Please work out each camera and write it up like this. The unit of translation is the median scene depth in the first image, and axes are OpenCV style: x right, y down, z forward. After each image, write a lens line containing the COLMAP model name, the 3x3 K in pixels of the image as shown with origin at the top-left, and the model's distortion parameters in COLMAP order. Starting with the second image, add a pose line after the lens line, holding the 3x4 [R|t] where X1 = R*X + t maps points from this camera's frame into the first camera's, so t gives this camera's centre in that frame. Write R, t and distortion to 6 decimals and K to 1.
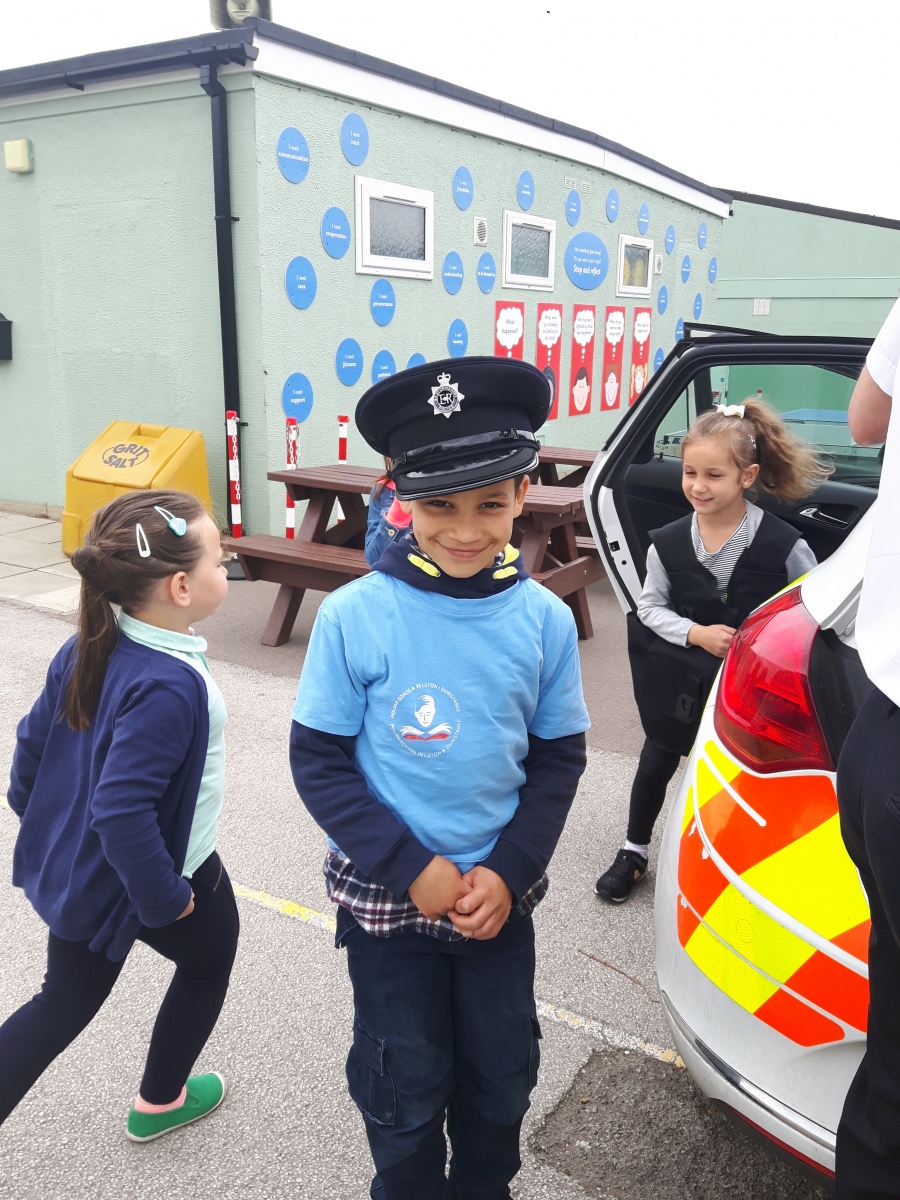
lens RADIAL K [[1022.6, 0, 468.5], [0, 1022.6, 625.4], [0, 0, 1]] dist [0.034285, -0.055088]
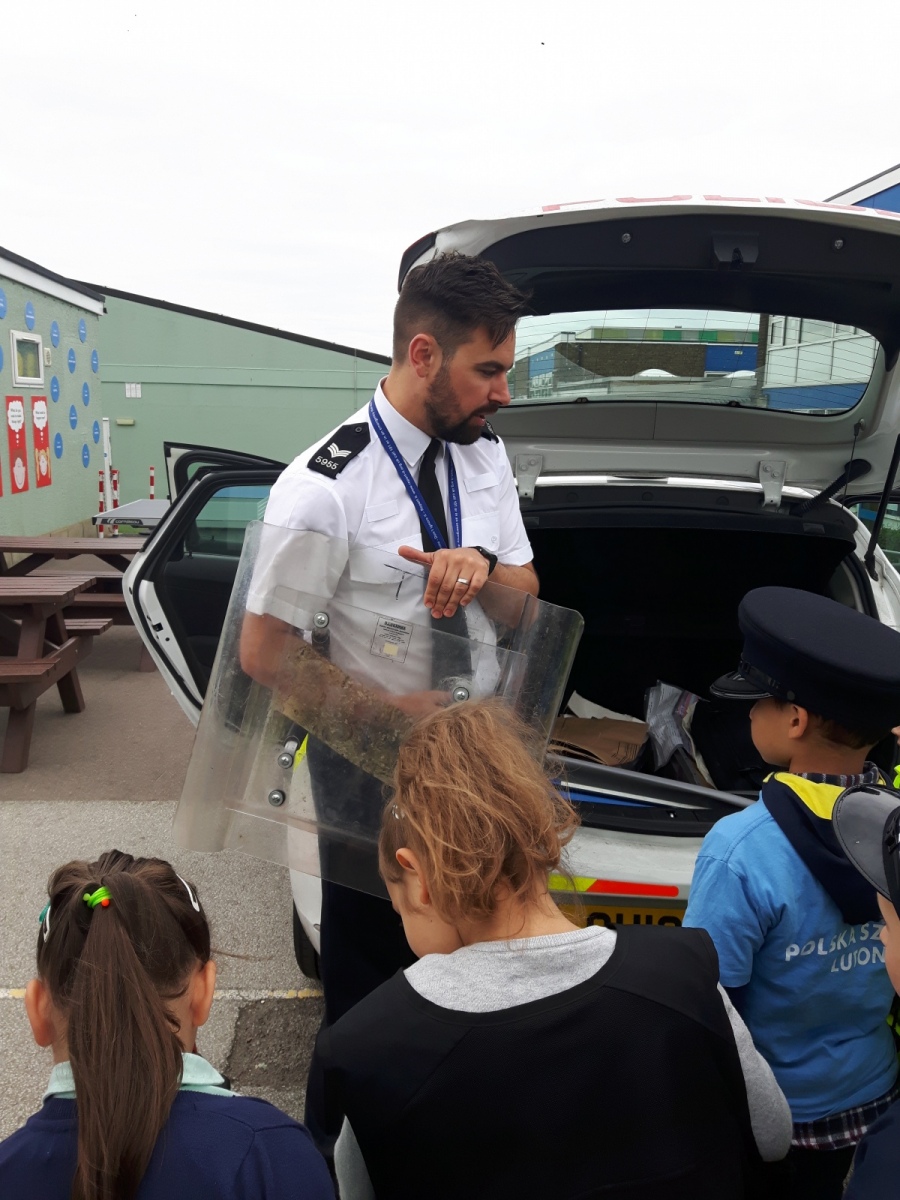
lens RADIAL K [[1022.6, 0, 444.4], [0, 1022.6, 593.0], [0, 0, 1]] dist [0.034285, -0.055088]
pose [[0.824328, -0.098528, 0.557473, -0.099104], [0.145006, 0.988635, -0.039687, -0.007058], [-0.547227, 0.113552, 0.829246, -0.087062]]
